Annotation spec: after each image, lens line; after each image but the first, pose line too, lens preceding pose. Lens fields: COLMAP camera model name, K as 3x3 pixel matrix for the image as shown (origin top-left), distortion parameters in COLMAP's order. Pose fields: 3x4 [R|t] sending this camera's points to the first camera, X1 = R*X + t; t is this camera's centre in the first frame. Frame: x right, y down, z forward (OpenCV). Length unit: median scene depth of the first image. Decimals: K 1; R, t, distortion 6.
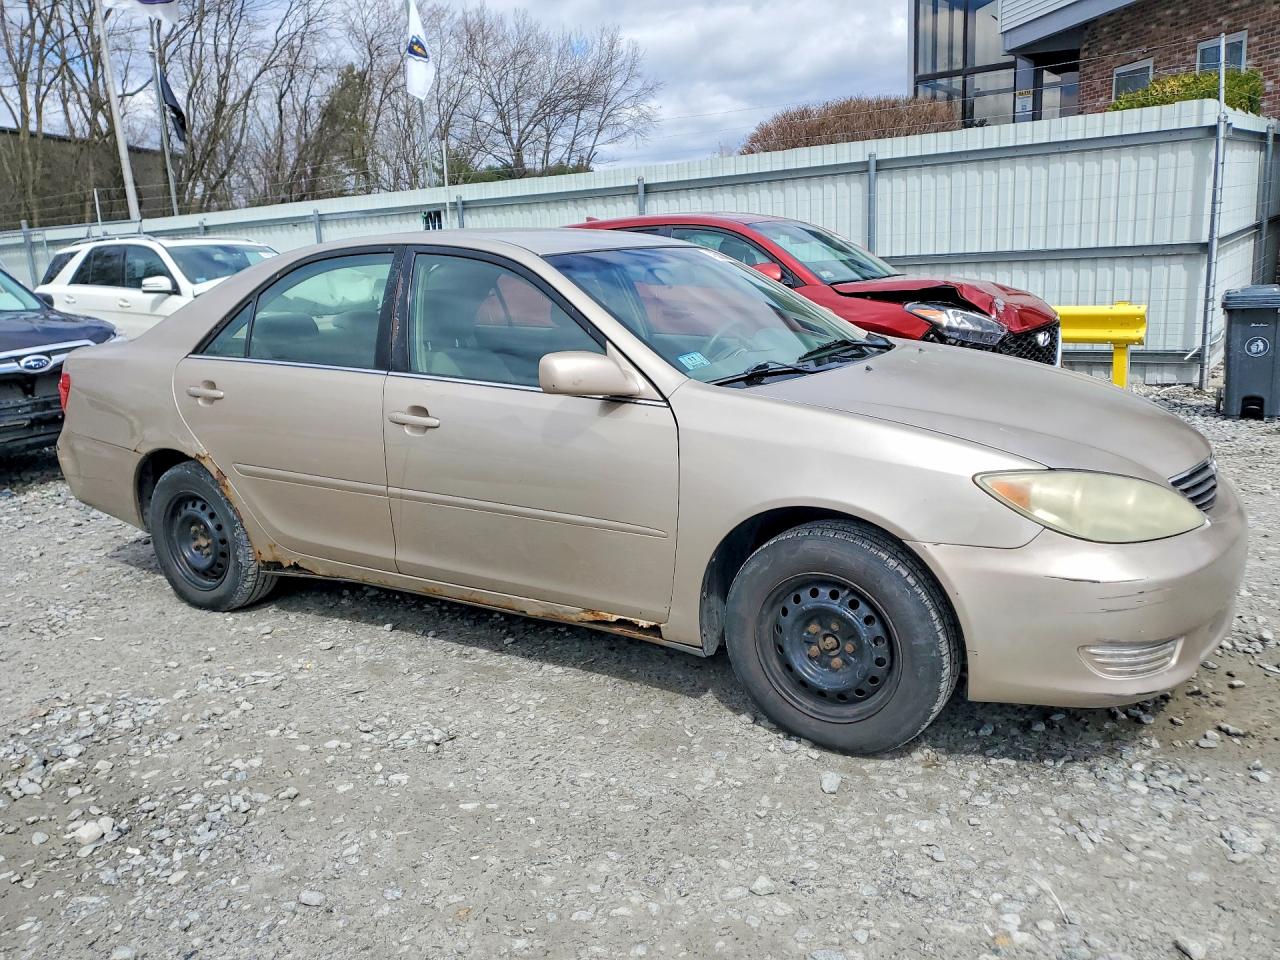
lens RADIAL K [[995.3, 0, 642.4], [0, 995.3, 473.8], [0, 0, 1]] dist [0.012457, -0.021495]
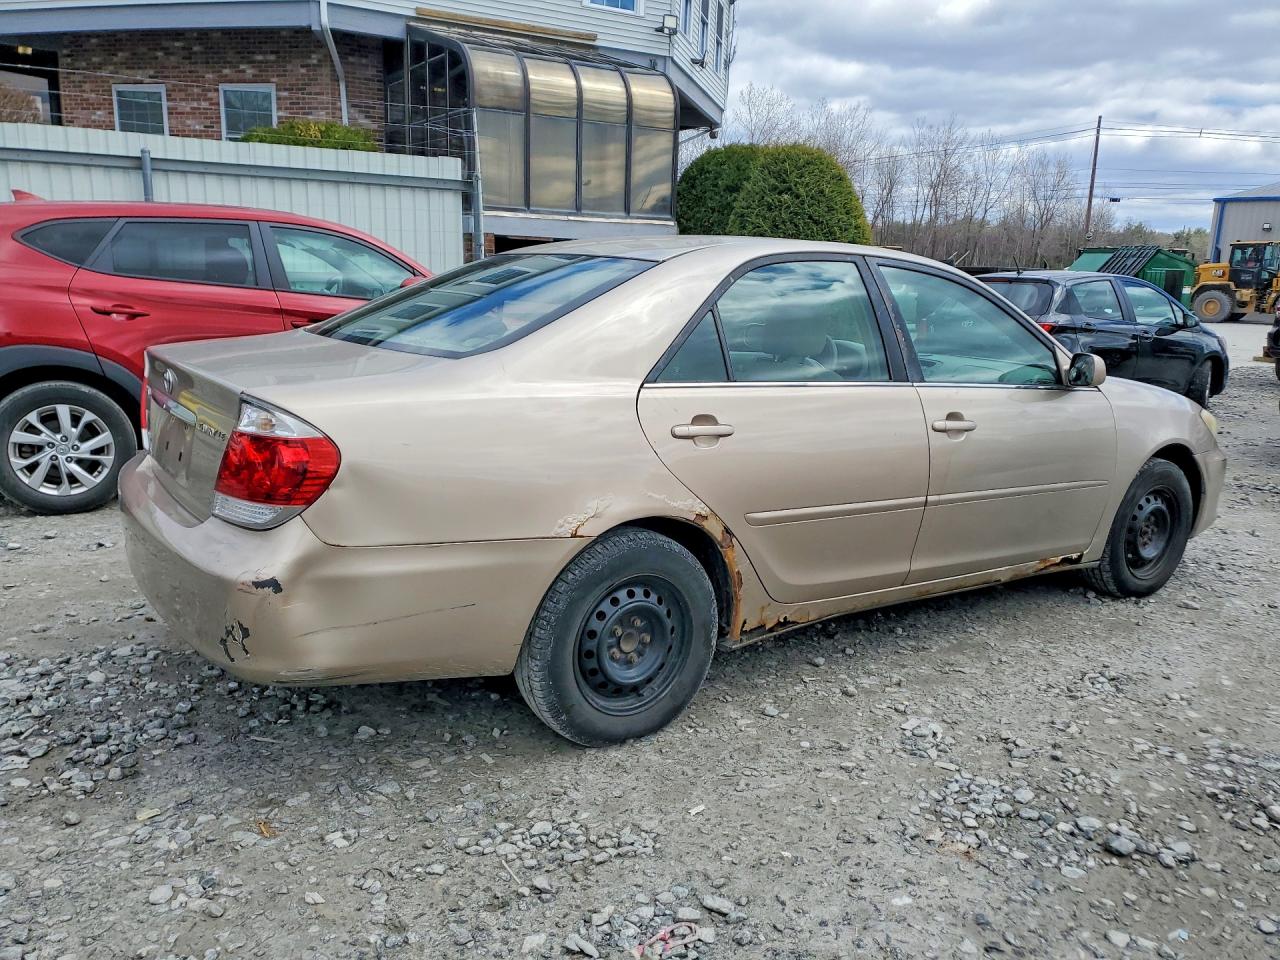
lens RADIAL K [[995.3, 0, 643.0], [0, 995.3, 489.5], [0, 0, 1]] dist [0.012457, -0.021495]
pose [[0.414452, -0.133766, 0.900187, -1.043126], [0.142409, 0.986486, 0.081024, -0.095055], [-0.898860, 0.094614, 0.427901, 0.675194]]
